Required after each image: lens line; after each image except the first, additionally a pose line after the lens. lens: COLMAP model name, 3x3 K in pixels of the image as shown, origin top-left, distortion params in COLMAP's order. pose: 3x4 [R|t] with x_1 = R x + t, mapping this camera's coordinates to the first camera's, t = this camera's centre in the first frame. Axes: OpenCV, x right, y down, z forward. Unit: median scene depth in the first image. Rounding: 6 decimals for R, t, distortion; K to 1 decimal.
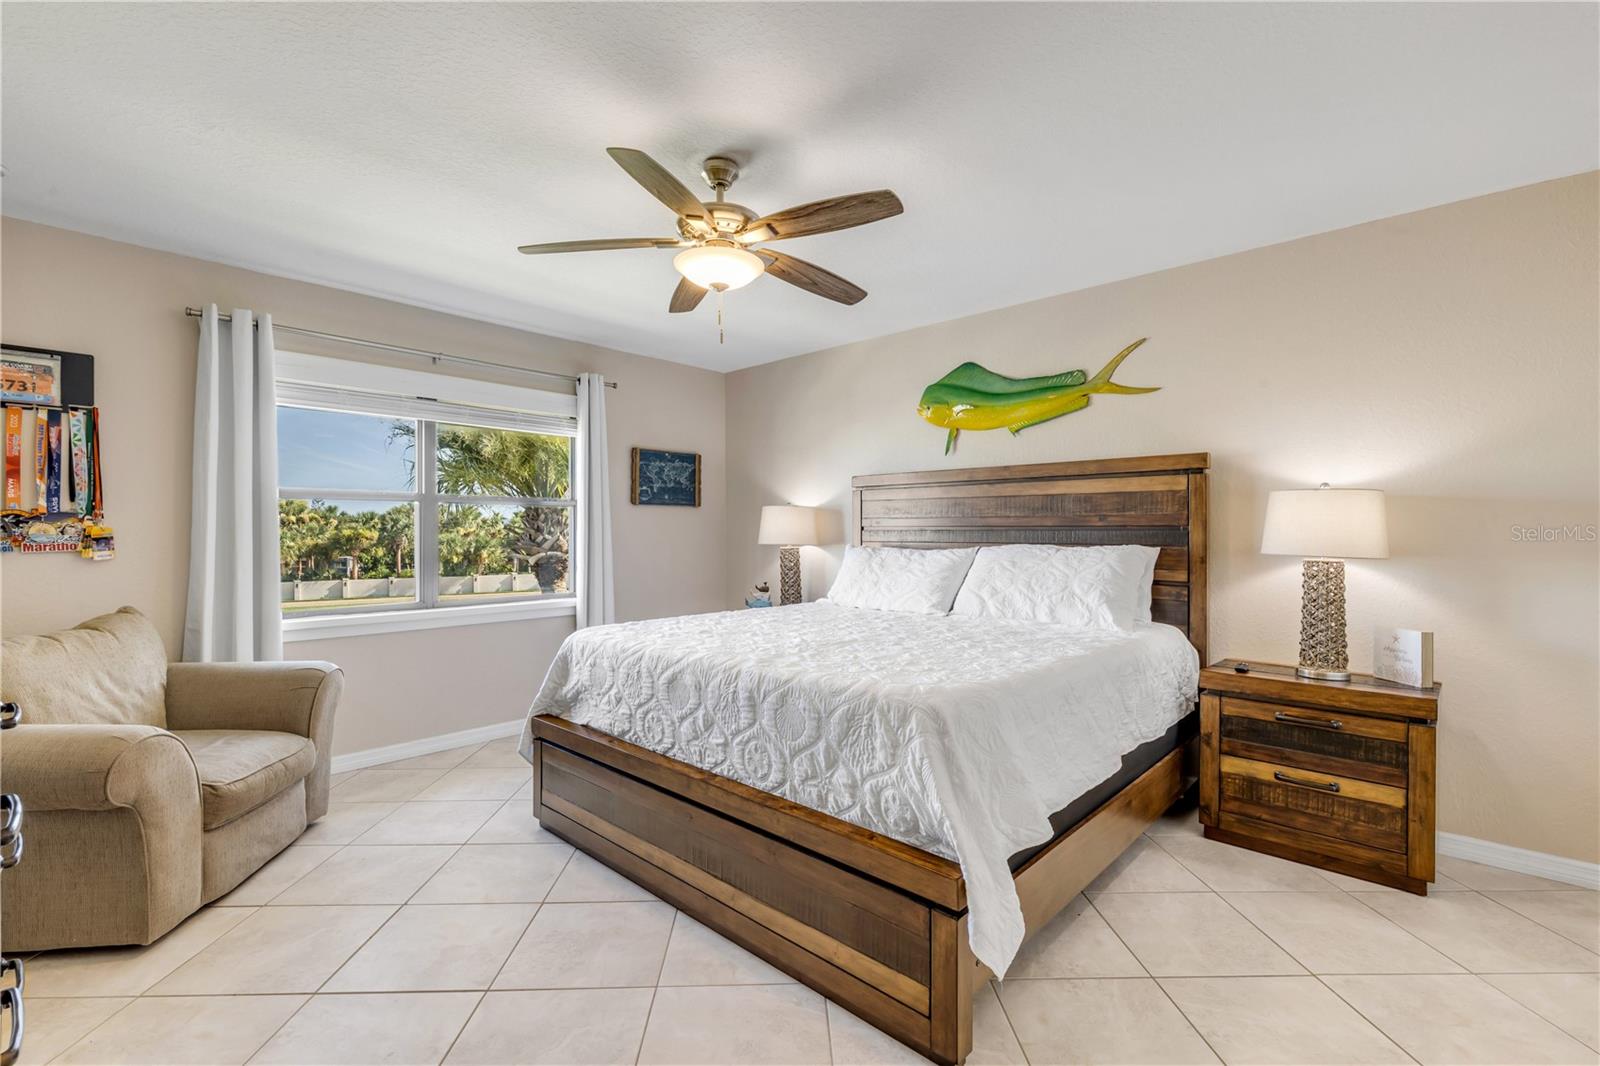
lens RADIAL K [[720.0, 0, 838.8], [0, 720.0, 532.8], [0, 0, 1]] dist [0.006795, -0.001900]
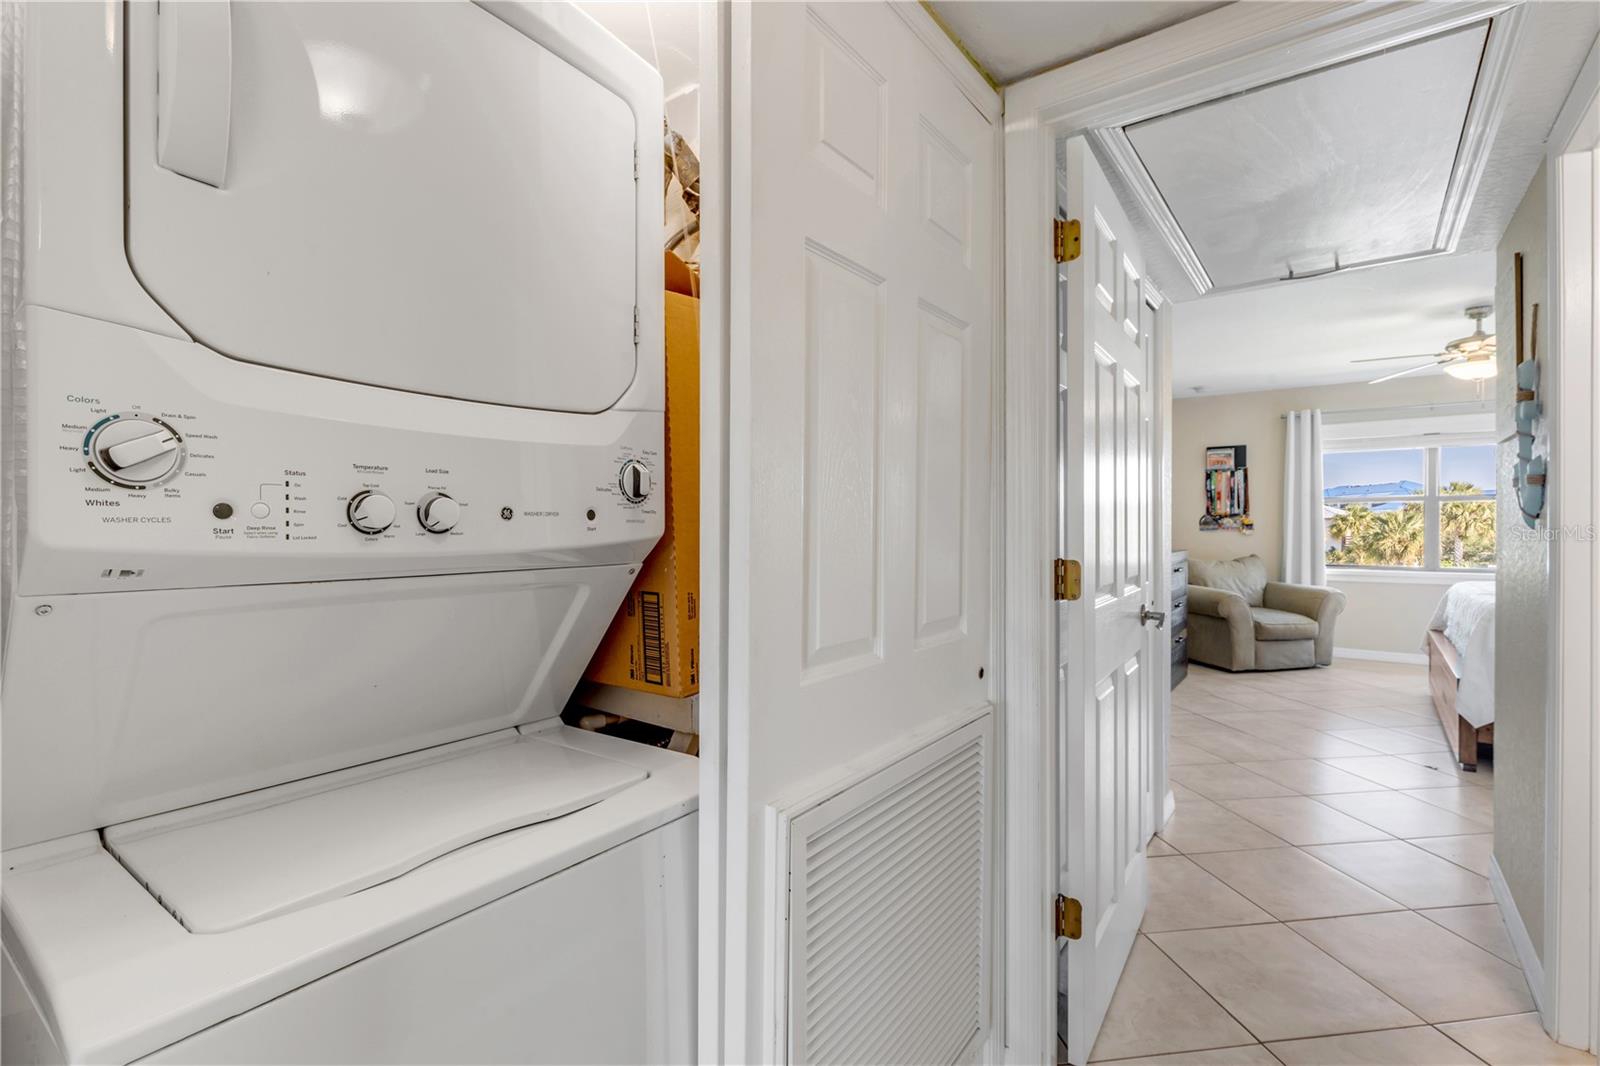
lens RADIAL K [[734.3, 0, 785.6], [0, 734.3, 528.5], [0, 0, 1]] dist [0.007337, -0.003077]
pose [[0.072920, 0.003101, -0.997333, 1.230489], [-0.000100, 0.999995, 0.003102, 0.013183], [0.997338, -0.000127, 0.072920, -0.646909]]
